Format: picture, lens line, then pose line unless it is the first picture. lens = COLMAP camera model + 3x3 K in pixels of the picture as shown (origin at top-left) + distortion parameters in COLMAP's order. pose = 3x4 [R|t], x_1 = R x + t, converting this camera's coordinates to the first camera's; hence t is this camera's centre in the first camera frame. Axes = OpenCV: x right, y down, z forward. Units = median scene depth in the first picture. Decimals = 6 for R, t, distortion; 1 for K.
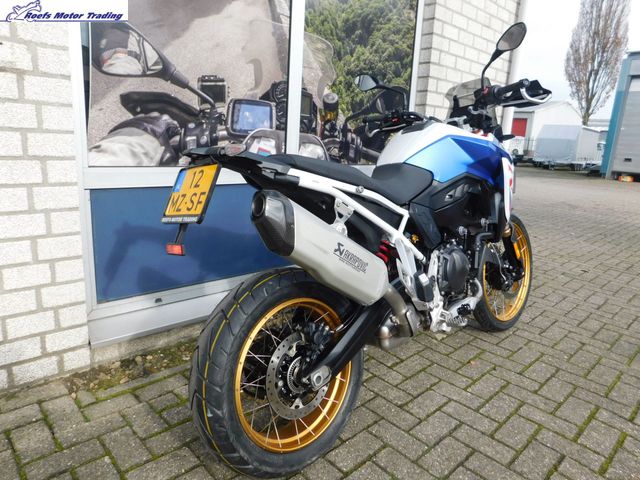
lens RADIAL K [[438.5, 0, 320.0], [0, 438.5, 240.0], [0, 0, 1]] dist [-0.081233, 0.072349]
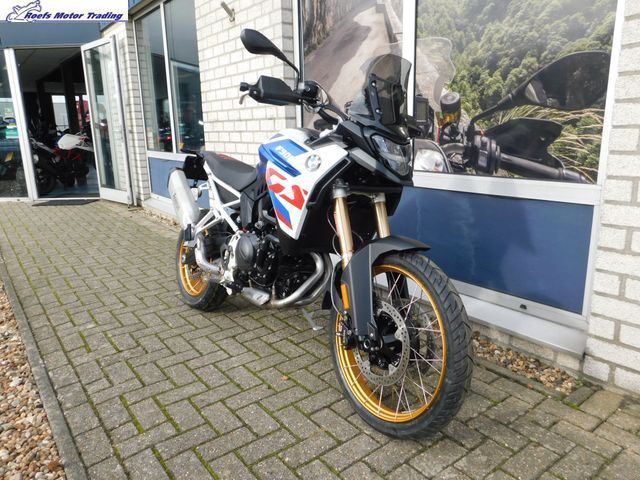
lens RADIAL K [[471.7, 0, 320.0], [0, 471.7, 240.0], [0, 0, 1]] dist [-0.013663, -0.001451]
pose [[-0.117151, 0.181640, -0.976362, 1.048959], [-0.213156, 0.955621, 0.203357, -0.186703], [0.969969, 0.231941, -0.073234, 0.874837]]
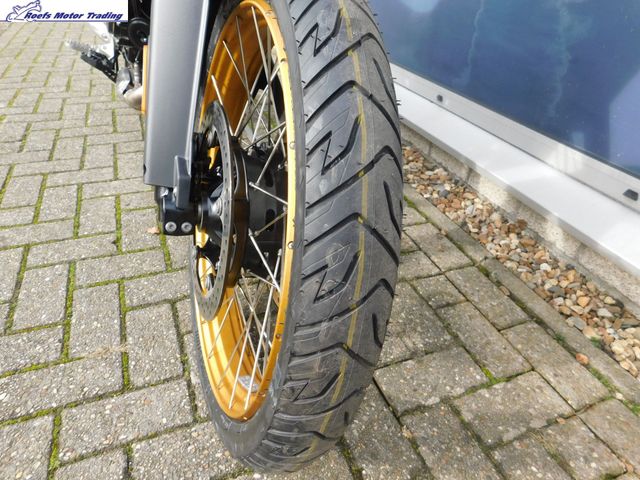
lens RADIAL K [[438.5, 0, 320.0], [0, 438.5, 240.0], [0, 0, 1]] dist [-0.081233, 0.072349]
pose [[-0.367604, 0.458555, -0.809070, 0.595508], [-0.293204, 0.768468, 0.568761, -0.073871], [0.882552, 0.446301, -0.148042, 1.037918]]
